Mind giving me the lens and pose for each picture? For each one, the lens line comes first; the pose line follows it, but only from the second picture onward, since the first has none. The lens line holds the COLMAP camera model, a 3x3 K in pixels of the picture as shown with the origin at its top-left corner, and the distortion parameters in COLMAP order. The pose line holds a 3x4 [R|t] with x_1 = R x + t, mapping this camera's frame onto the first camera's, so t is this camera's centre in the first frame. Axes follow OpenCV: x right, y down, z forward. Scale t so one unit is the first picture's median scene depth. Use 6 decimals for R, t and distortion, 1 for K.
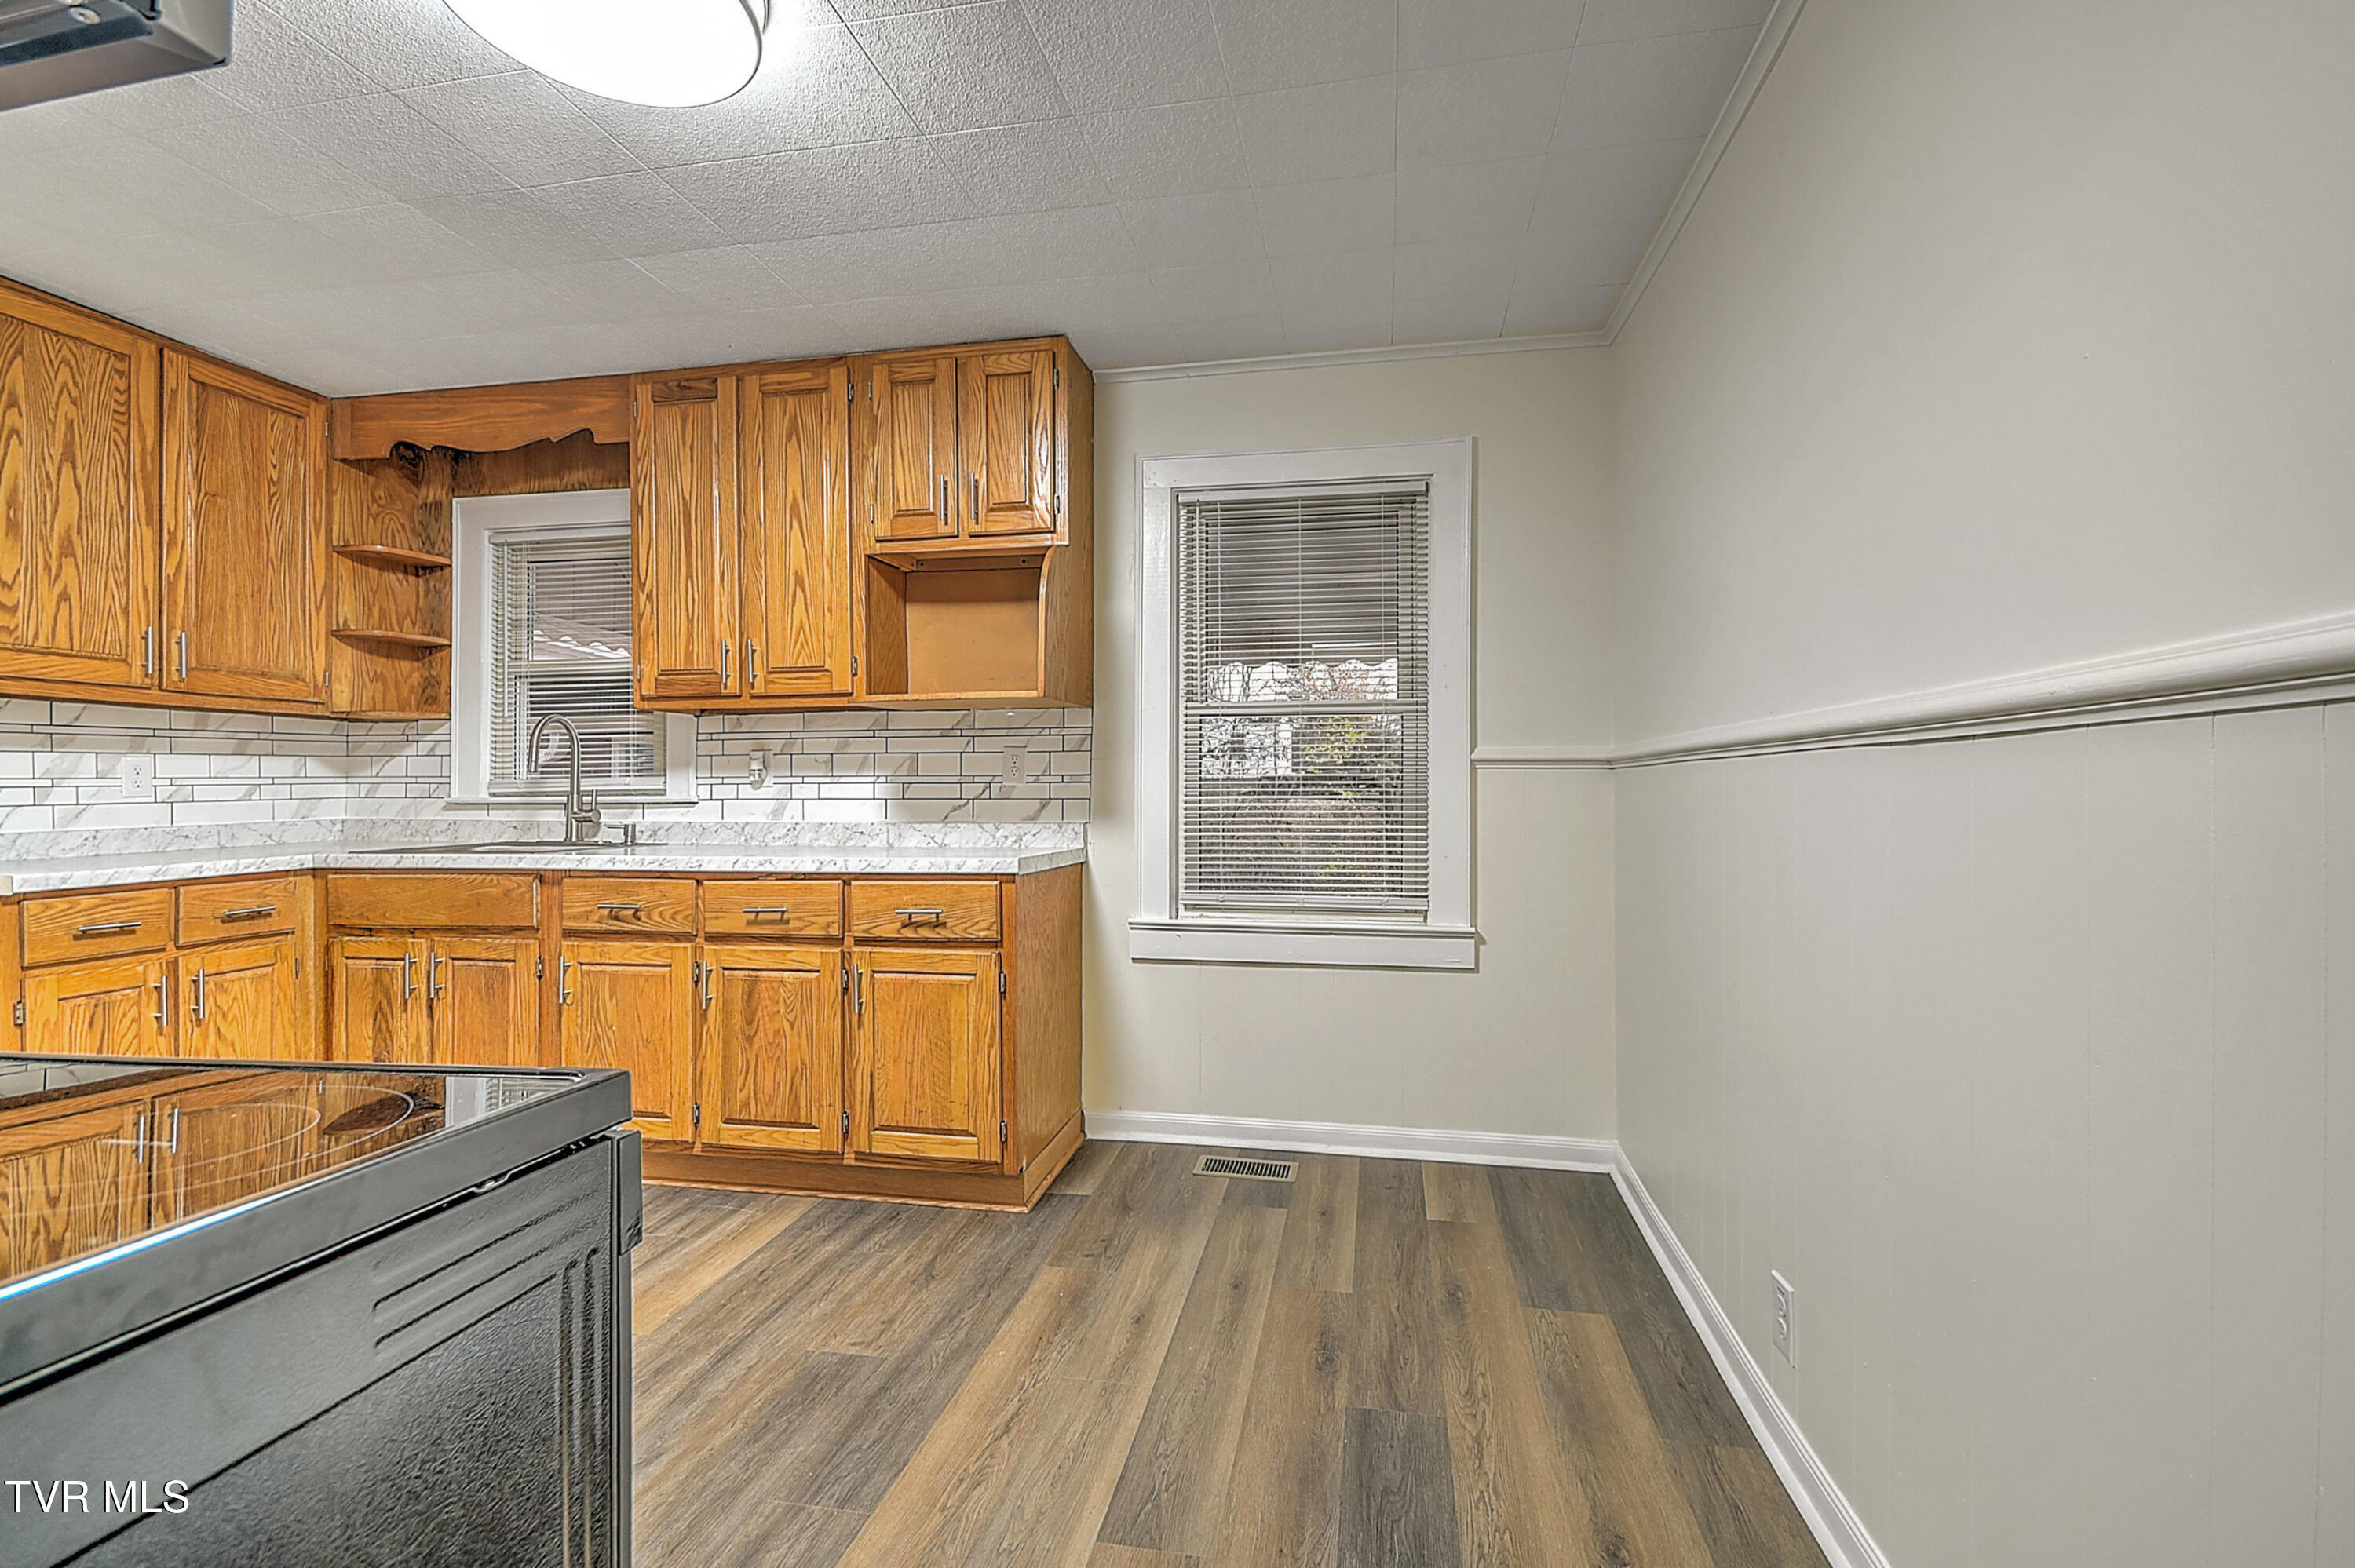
lens RADIAL K [[1007.5, 0, 1186.0], [0, 1007.5, 789.3], [0, 0, 1]] dist [0.001331, -0.008293]
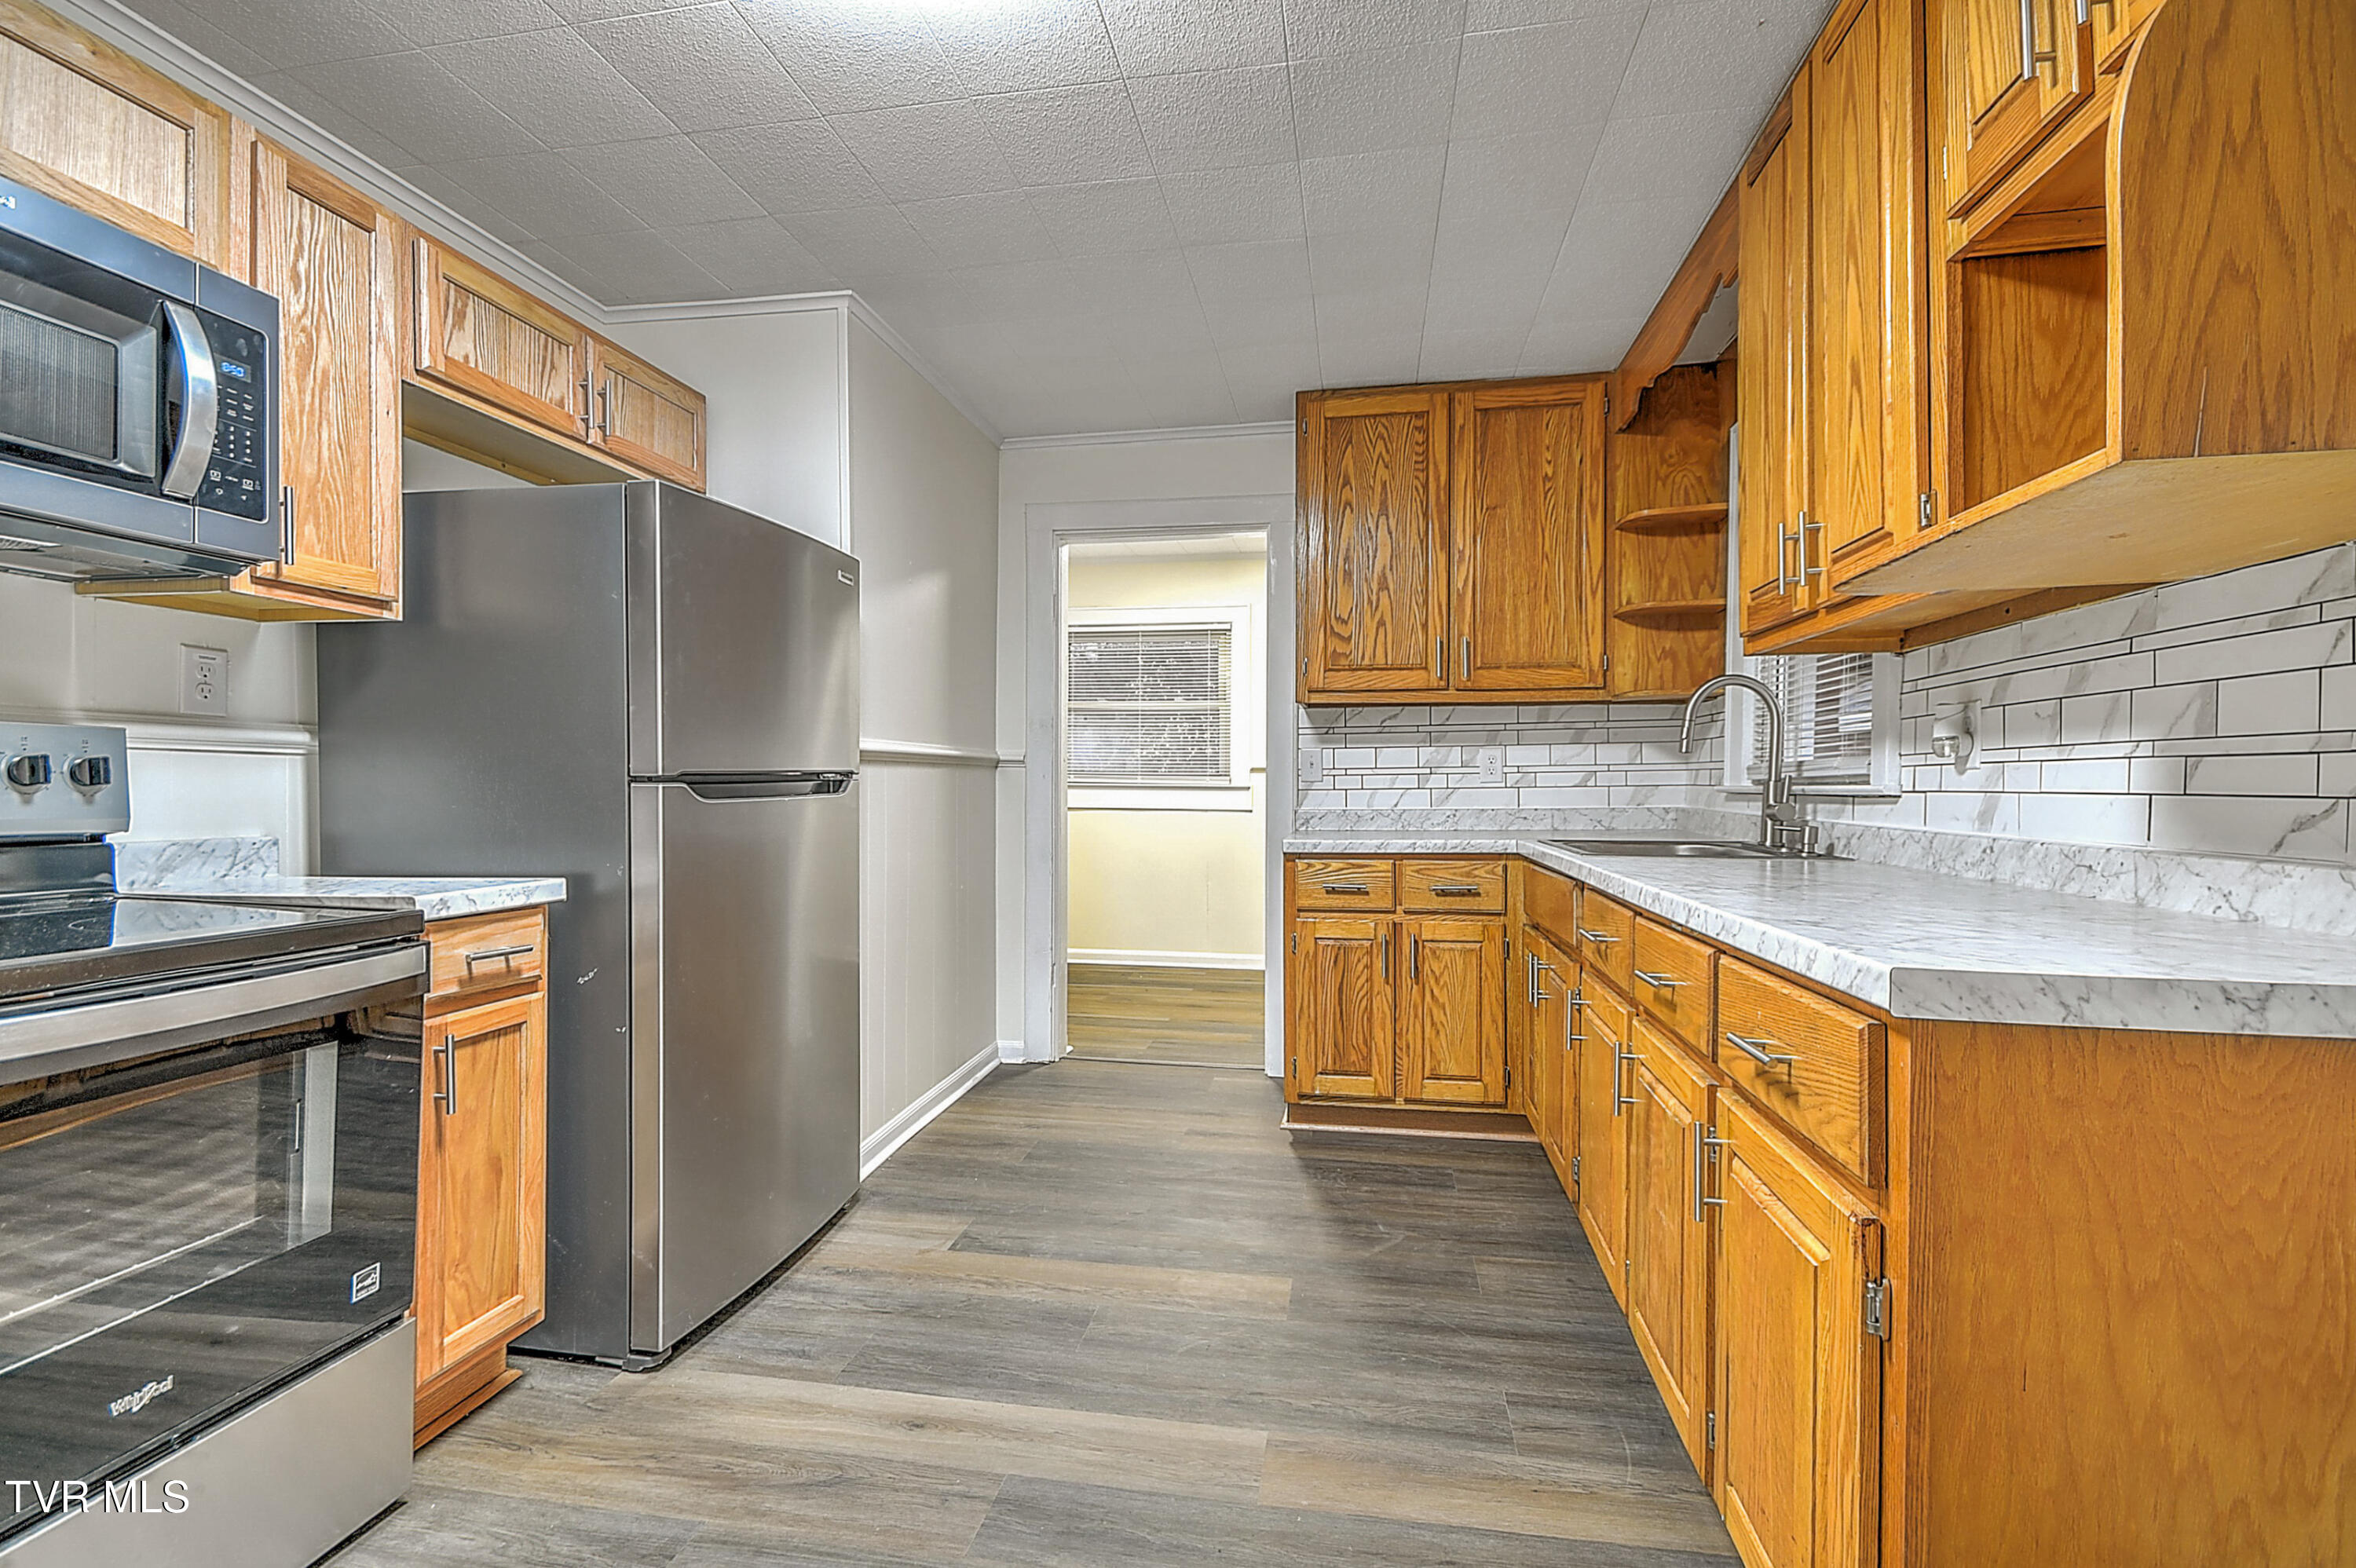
lens RADIAL K [[1023.3, 0, 1186.8], [0, 1023.3, 788.4], [0, 0, 1]] dist [0.009301, 0.000004]
pose [[0.008813, 0.009351, -0.999917, 0.152553], [-0.002459, 0.999953, 0.009329, 0.004326], [0.999958, 0.002377, 0.008836, 0.650394]]
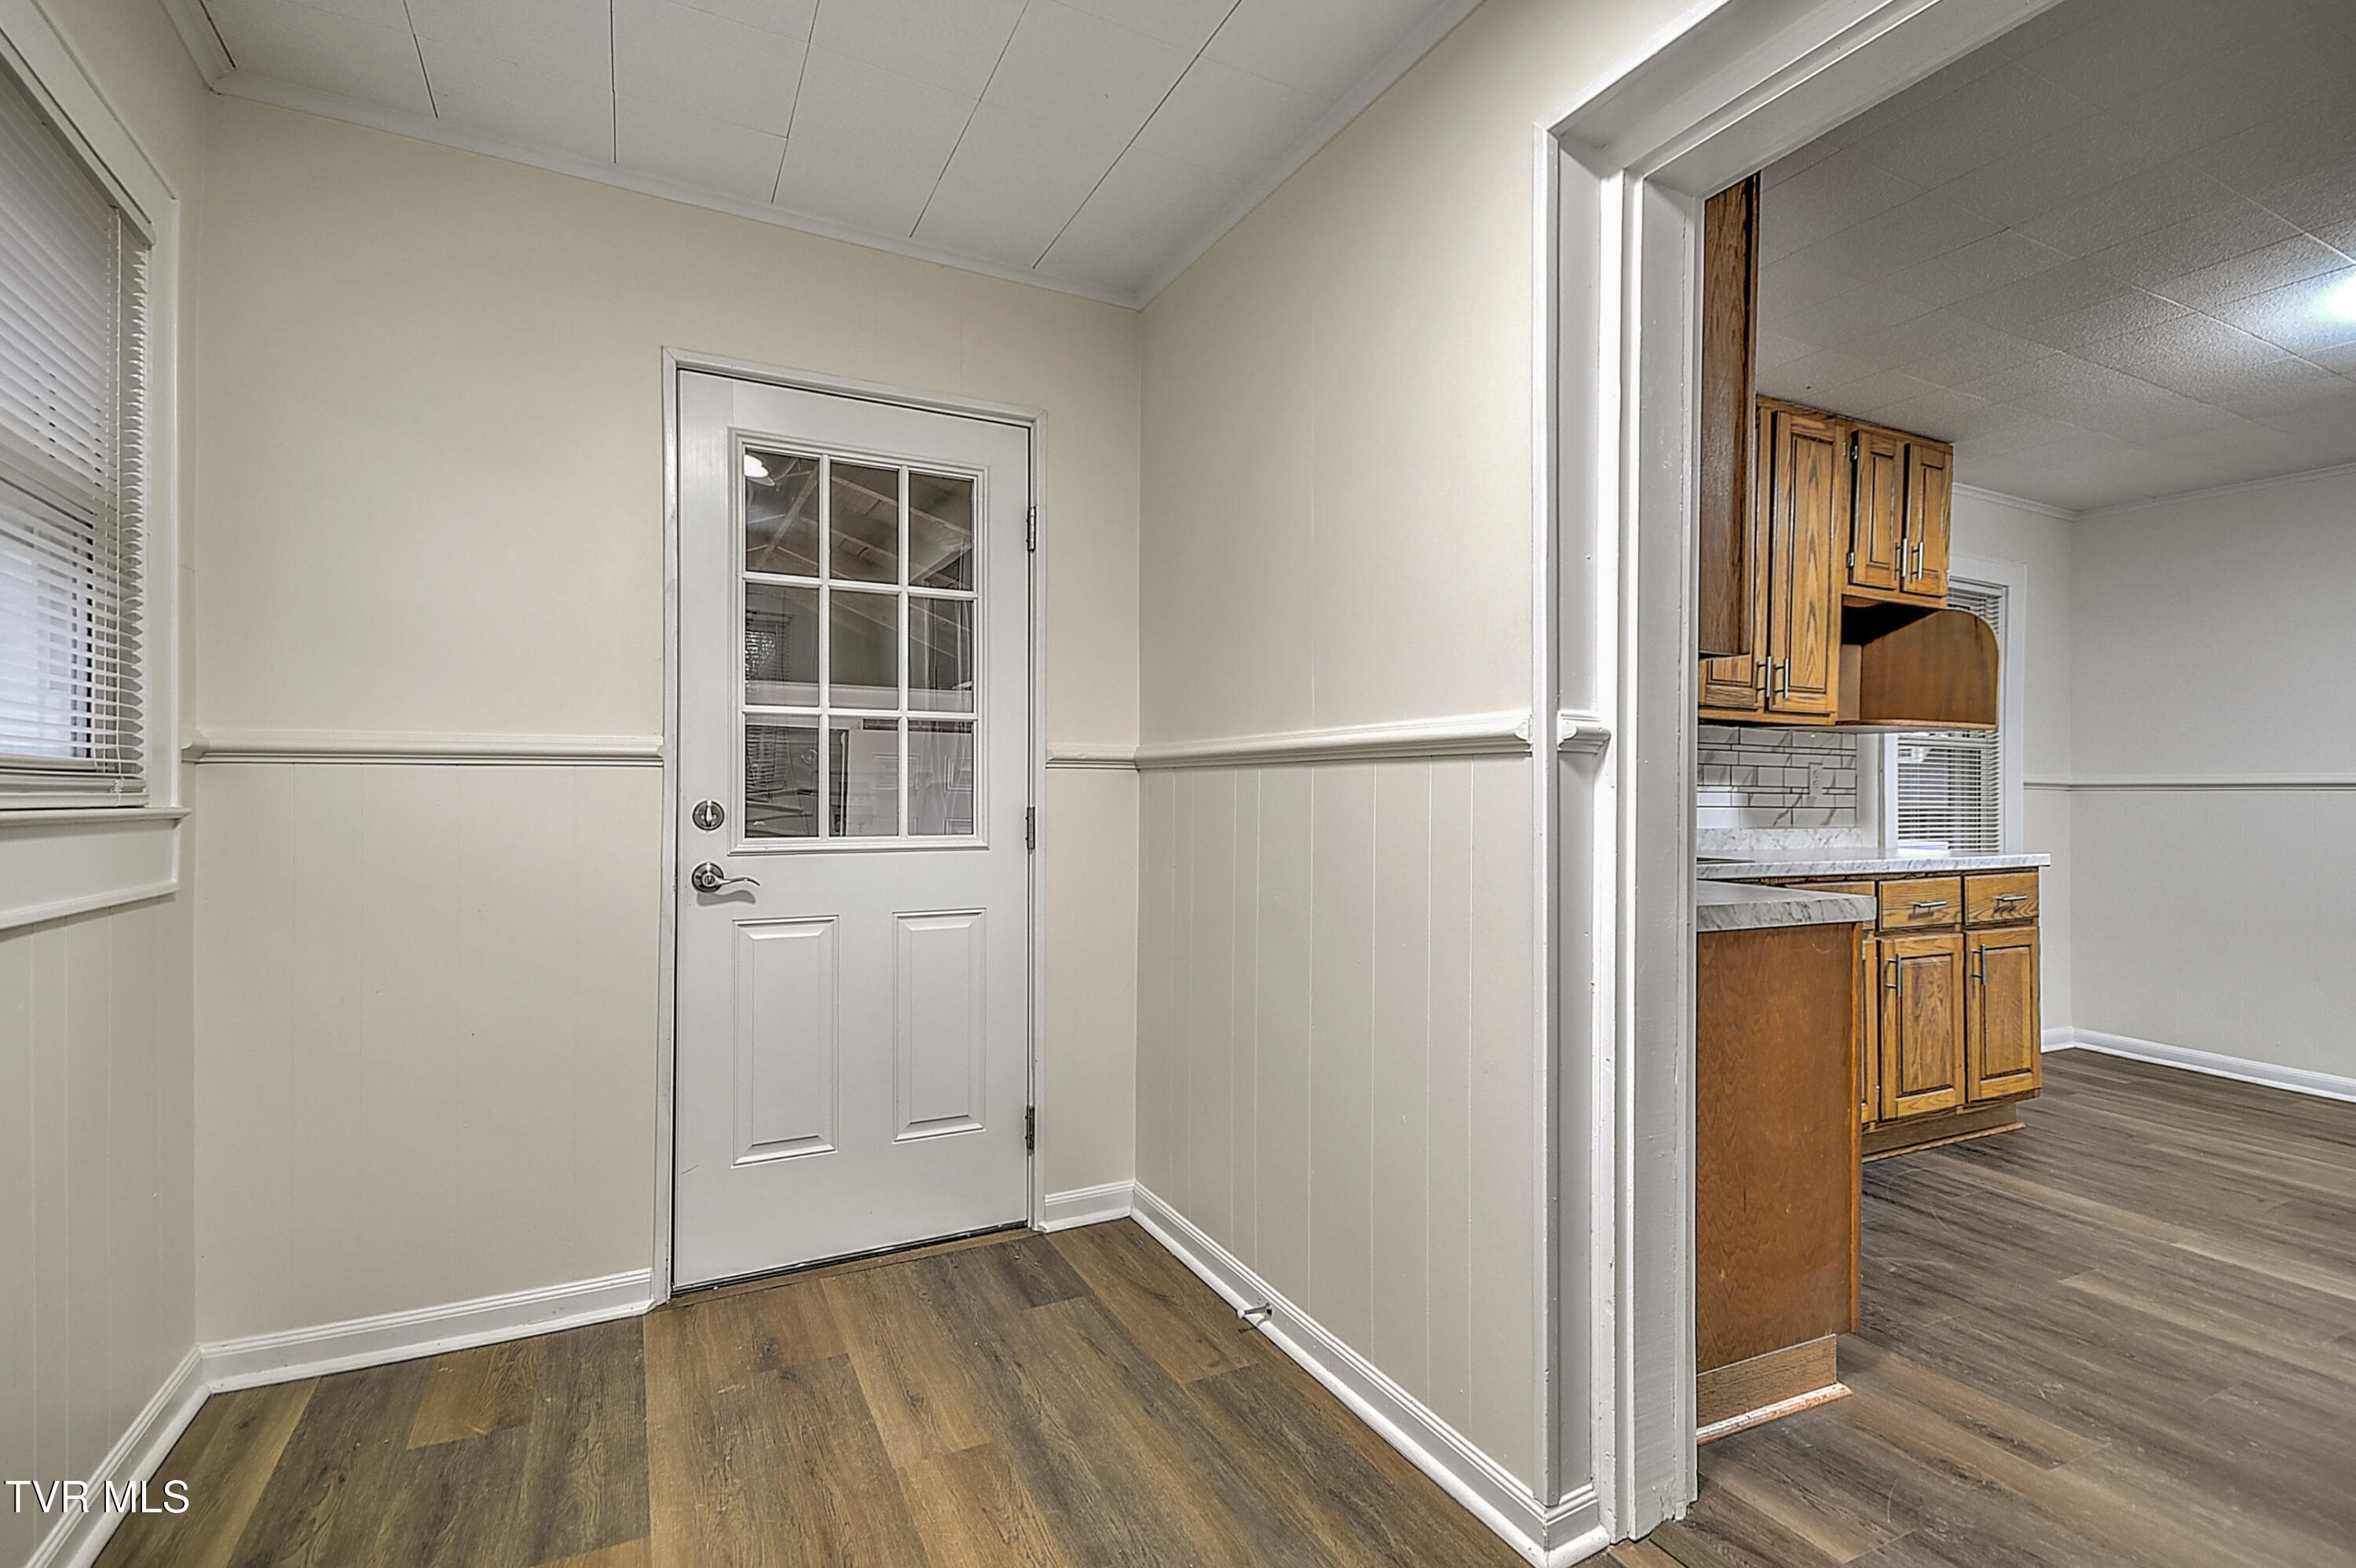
lens RADIAL K [[1101.7, 0, 1178.0], [0, 1101.7, 784.0], [0, 0, 1]] dist [0.021915, 0.000076]
pose [[0.787980, 0.017334, 0.615456, -1.688016], [-0.014100, 0.999850, -0.010108, 0.005944], [-0.615539, -0.000713, 0.788106, 0.470748]]
